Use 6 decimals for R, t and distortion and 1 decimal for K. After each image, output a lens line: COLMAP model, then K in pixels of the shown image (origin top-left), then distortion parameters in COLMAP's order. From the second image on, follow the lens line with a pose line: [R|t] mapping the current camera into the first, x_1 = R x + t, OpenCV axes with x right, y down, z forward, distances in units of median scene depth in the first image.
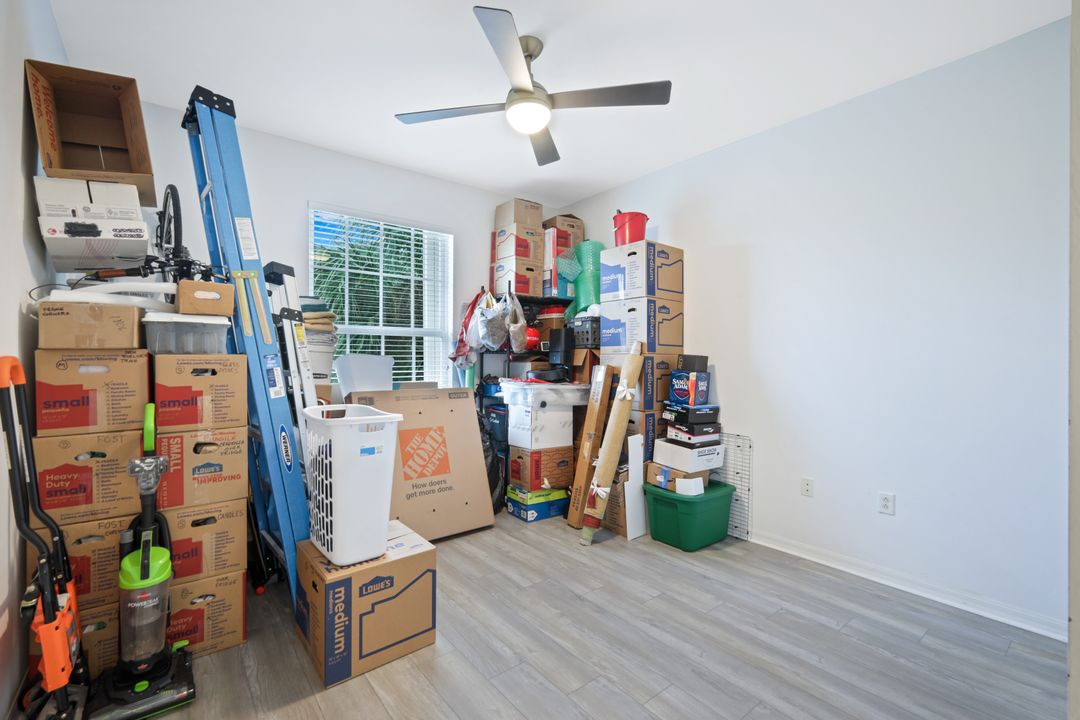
lens RADIAL K [[475.7, 0, 539.3], [0, 475.7, 358.1], [0, 0, 1]] dist [0.000450, 0.001001]
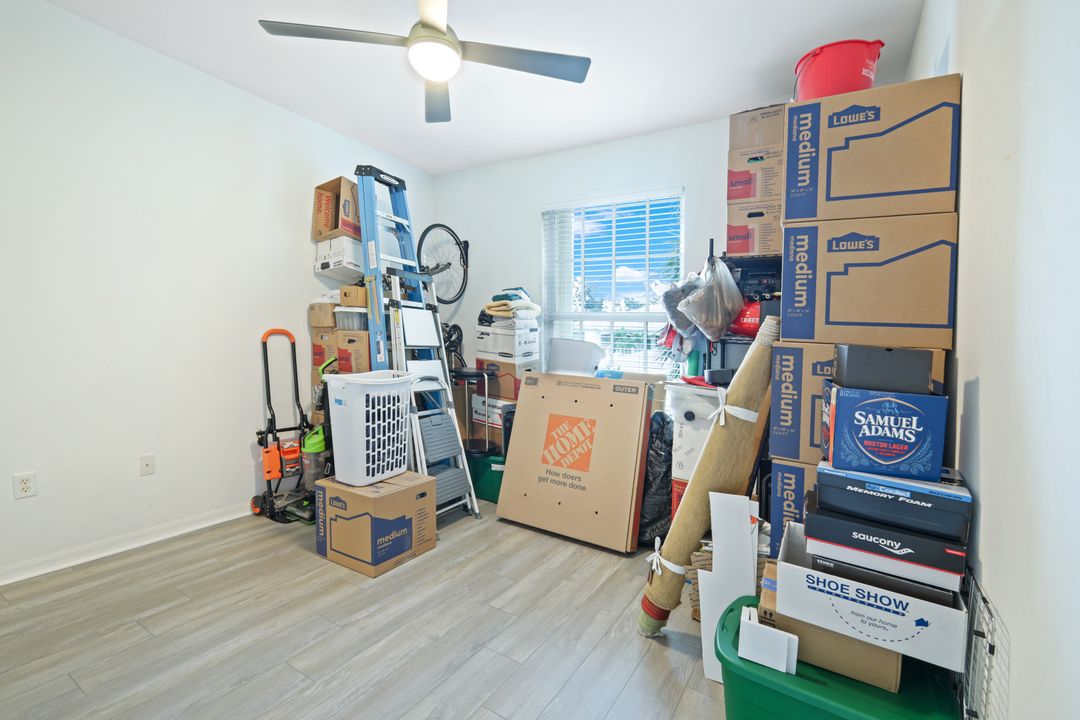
lens RADIAL K [[475.7, 0, 539.4], [0, 475.7, 365.7], [0, 0, 1]] dist [0.000450, 0.001001]
pose [[0.334466, 0.059552, -0.940524, 0.625145], [-0.044110, 0.997897, 0.047498, 0.003440], [0.941375, 0.025600, 0.336390, 0.622829]]
